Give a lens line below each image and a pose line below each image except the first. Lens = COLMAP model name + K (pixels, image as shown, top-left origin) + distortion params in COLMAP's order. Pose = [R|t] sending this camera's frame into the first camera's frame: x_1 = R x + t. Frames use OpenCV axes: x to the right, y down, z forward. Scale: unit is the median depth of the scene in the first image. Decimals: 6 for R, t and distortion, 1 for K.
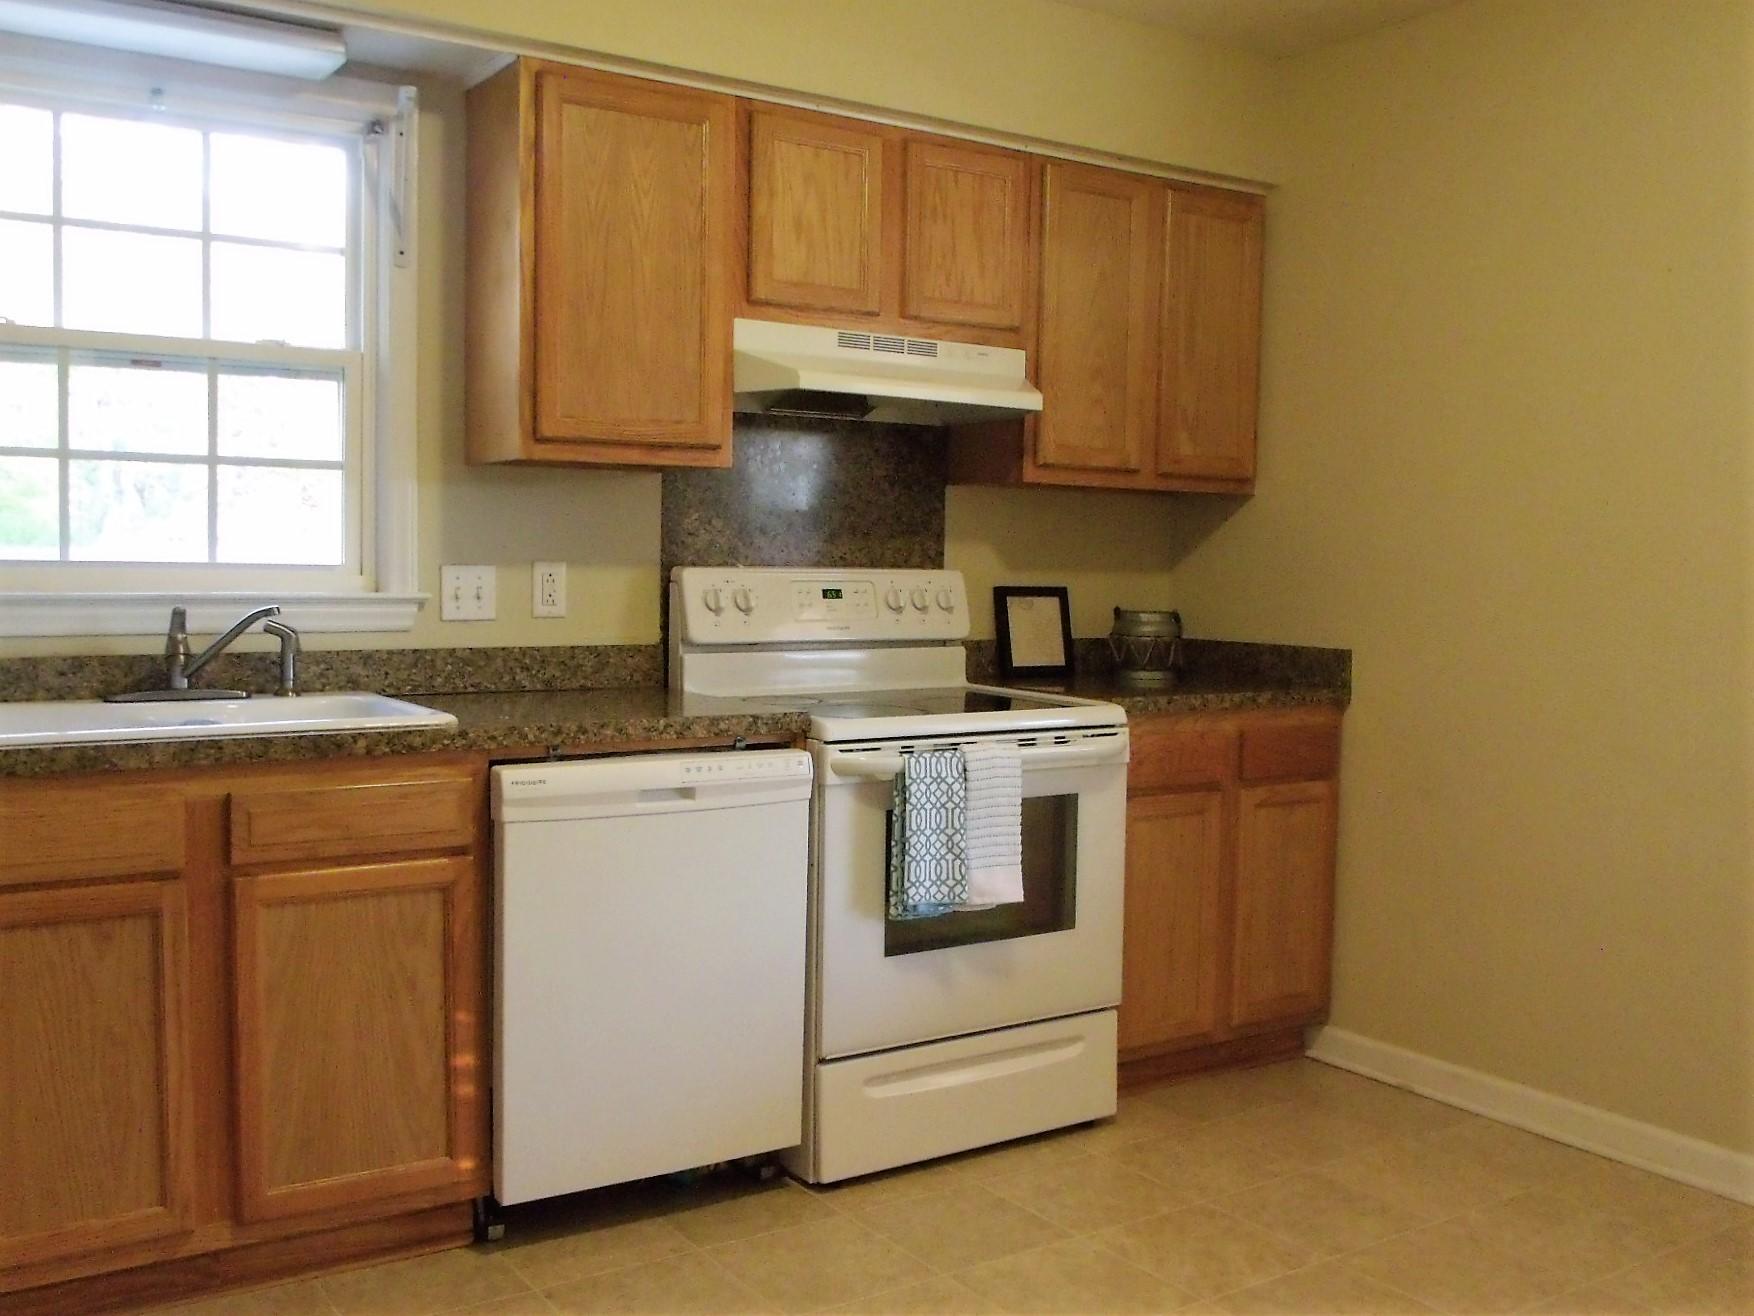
lens RADIAL K [[1637.7, 0, 877.0], [0, 1637.7, 658.0], [0, 0, 1]] dist [-0.006997, -0.000280]
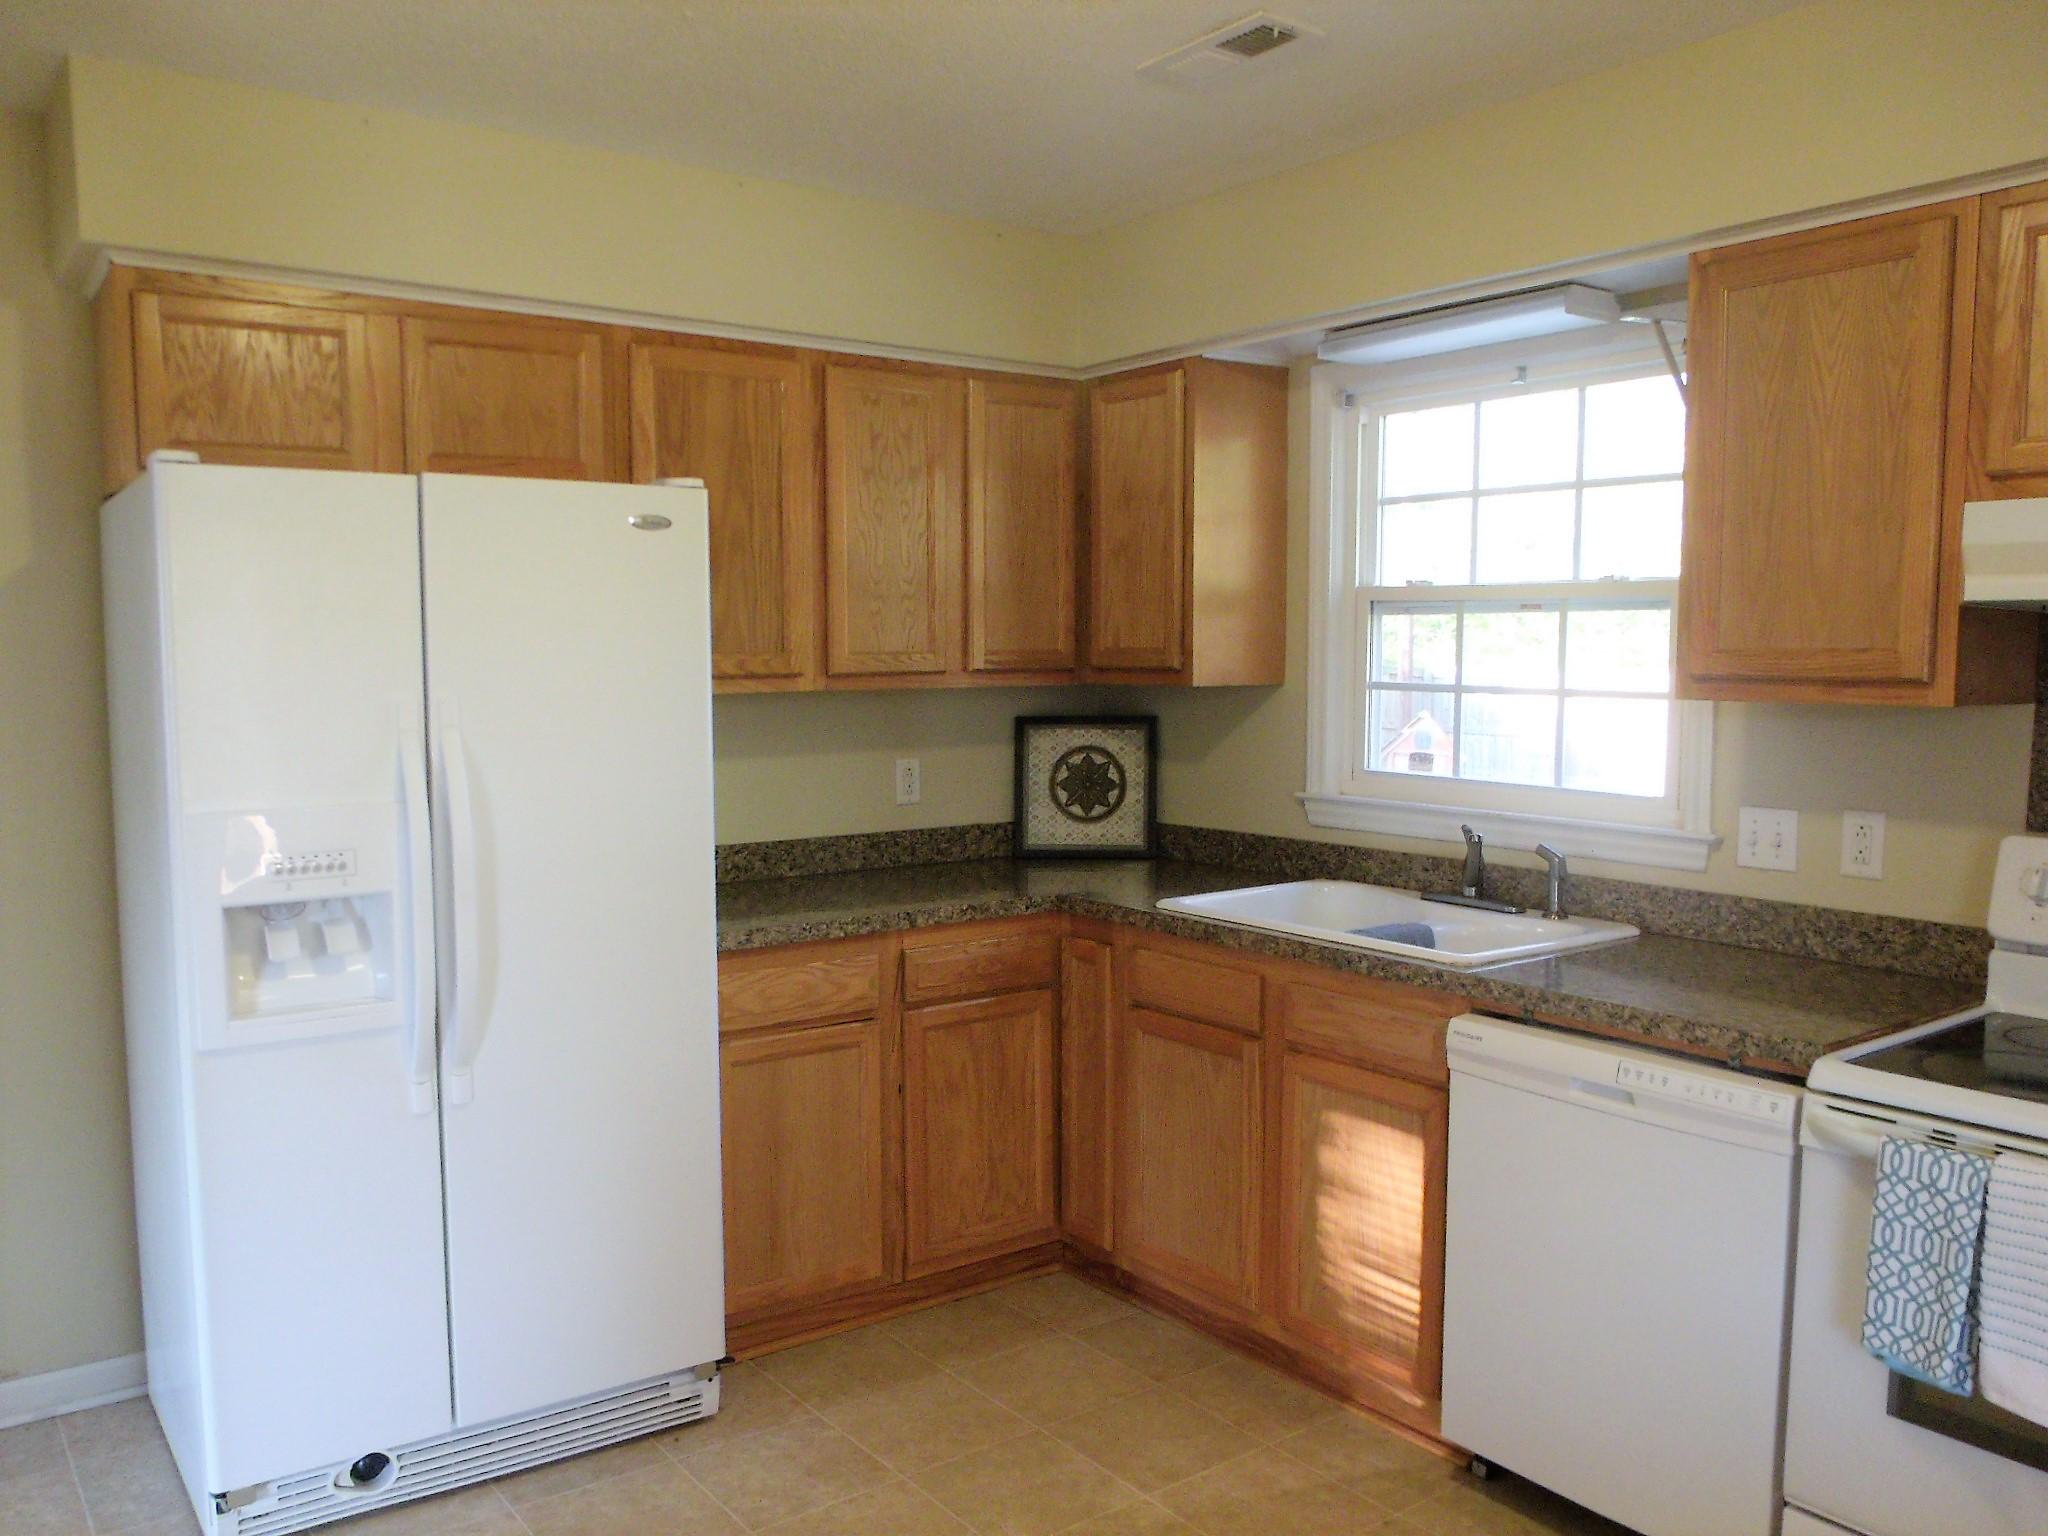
lens RADIAL K [[1649.6, 0, 1024.0], [0, 1649.6, 768.0], [0, 0, 1]] dist [-0.089458, 0.004346]
pose [[0.059353, 0.062799, -0.996260, 0.640677], [-0.072181, 0.995677, 0.058462, -0.106357], [0.995624, 0.068441, 0.063629, 0.566363]]
